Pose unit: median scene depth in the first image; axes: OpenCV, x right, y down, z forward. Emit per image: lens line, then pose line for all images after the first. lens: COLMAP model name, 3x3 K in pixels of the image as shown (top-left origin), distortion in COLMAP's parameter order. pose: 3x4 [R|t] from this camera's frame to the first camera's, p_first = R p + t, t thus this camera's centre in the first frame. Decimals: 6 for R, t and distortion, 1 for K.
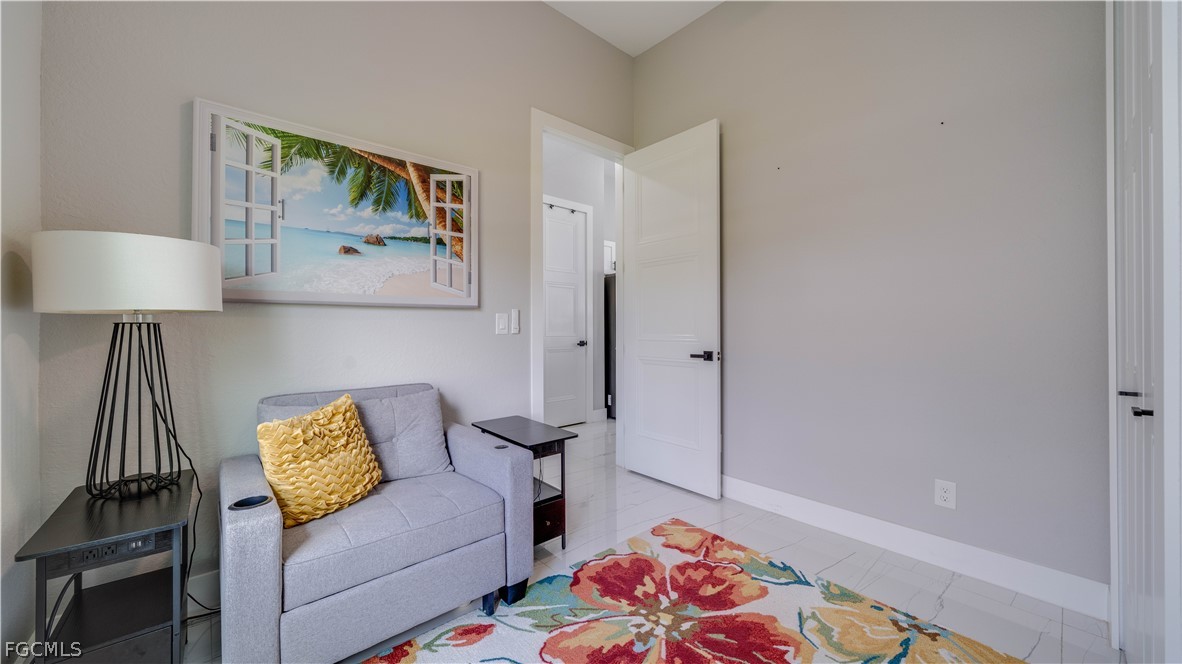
lens RADIAL K [[443.0, 0, 591.6], [0, 443.0, 328.9], [0, 0, 1]] dist [0.000805, -0.000435]
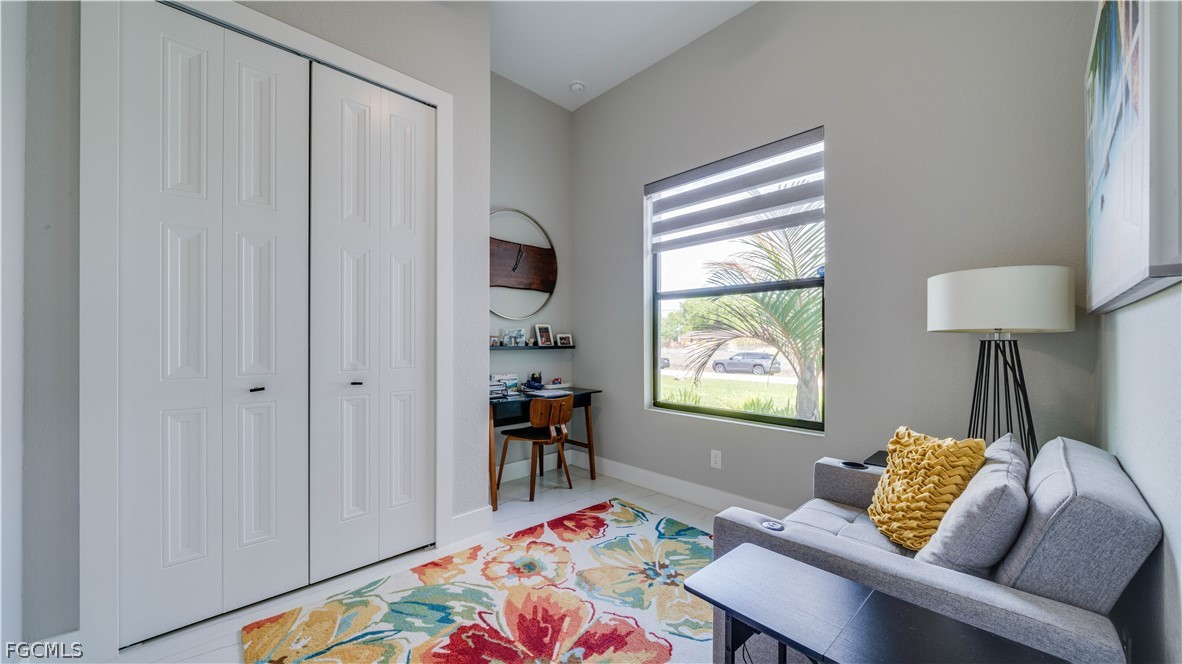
lens RADIAL K [[443.0, 0, 590.8], [0, 443.0, 337.7], [0, 0, 1]] dist [0.000805, -0.000435]
pose [[-0.999926, 0.003541, -0.011670, 0.089790], [0.003595, 0.999983, -0.004578, -0.016859], [0.011654, -0.004620, -0.999921, 2.070842]]
